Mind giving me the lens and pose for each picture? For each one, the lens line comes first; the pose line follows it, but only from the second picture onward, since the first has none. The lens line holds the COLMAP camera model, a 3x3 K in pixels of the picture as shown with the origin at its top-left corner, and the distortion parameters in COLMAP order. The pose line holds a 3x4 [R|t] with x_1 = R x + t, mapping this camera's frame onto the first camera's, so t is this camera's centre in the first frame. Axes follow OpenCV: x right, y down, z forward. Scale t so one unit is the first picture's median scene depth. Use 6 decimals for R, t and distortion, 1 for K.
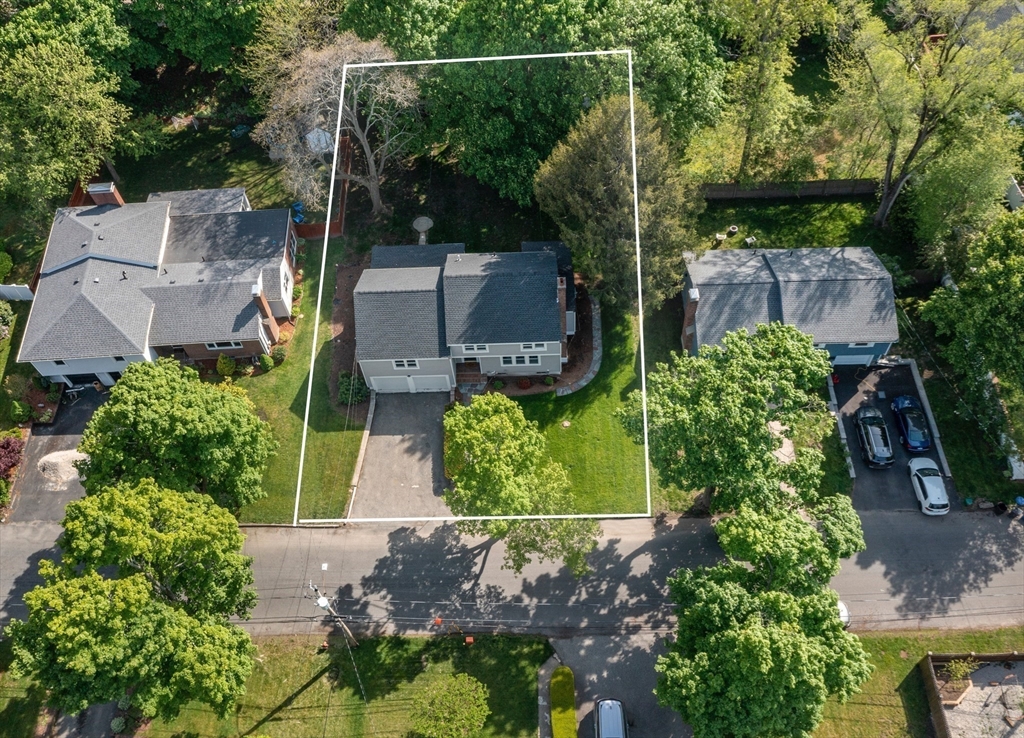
lens RADIAL K [[879.0, 0, 512.0], [0, 879.0, 369.0], [0, 0, 1]] dist [-0.004722, -0.000607]
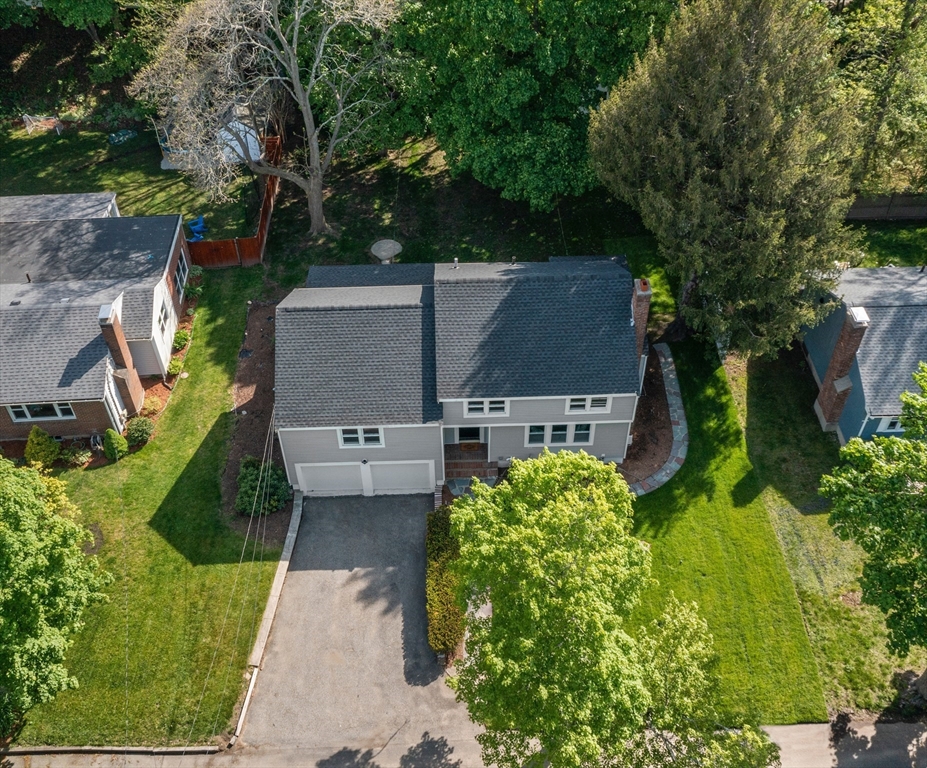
lens RADIAL K [[768.7, 0, 463.5], [0, 768.7, 384.0], [0, 0, 1]] dist [0.000344, -0.012357]
pose [[0.997313, 0.018194, 0.070956, -0.089097], [0.000321, 0.967567, -0.252614, 0.084857], [-0.073251, 0.251958, 0.964962, 0.498149]]
